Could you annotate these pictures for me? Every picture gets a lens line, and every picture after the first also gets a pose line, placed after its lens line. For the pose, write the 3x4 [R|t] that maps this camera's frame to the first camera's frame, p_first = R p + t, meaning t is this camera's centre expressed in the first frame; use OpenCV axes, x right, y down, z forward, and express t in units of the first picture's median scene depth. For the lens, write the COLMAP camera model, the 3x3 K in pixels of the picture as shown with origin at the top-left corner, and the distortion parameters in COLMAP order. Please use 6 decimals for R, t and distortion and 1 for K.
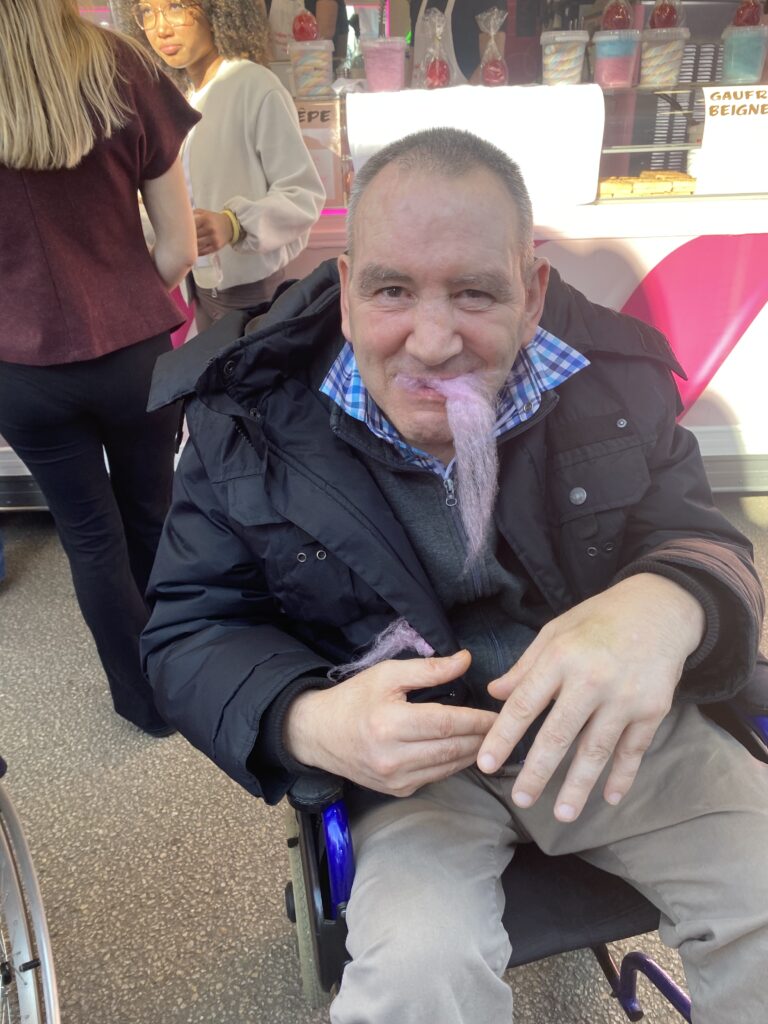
lens RADIAL K [[776.8, 0, 385.4], [0, 776.8, 516.7], [0, 0, 1]] dist [0.018522, -0.016695]
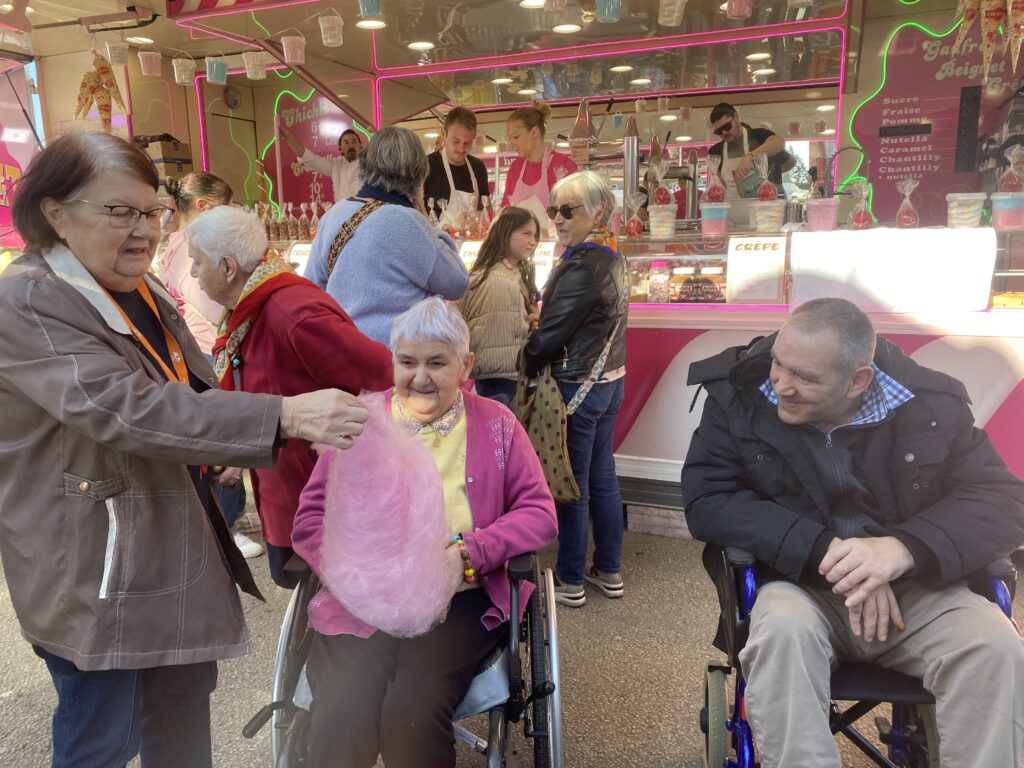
lens RADIAL K [[776.8, 0, 501.2], [0, 776.8, 383.0], [0, 0, 1]] dist [0.018522, -0.016695]
pose [[0.921965, 0.084591, -0.377922, 0.022475], [-0.178948, 0.958481, -0.222018, 0.150190], [0.343450, 0.272321, 0.898823, -0.423058]]
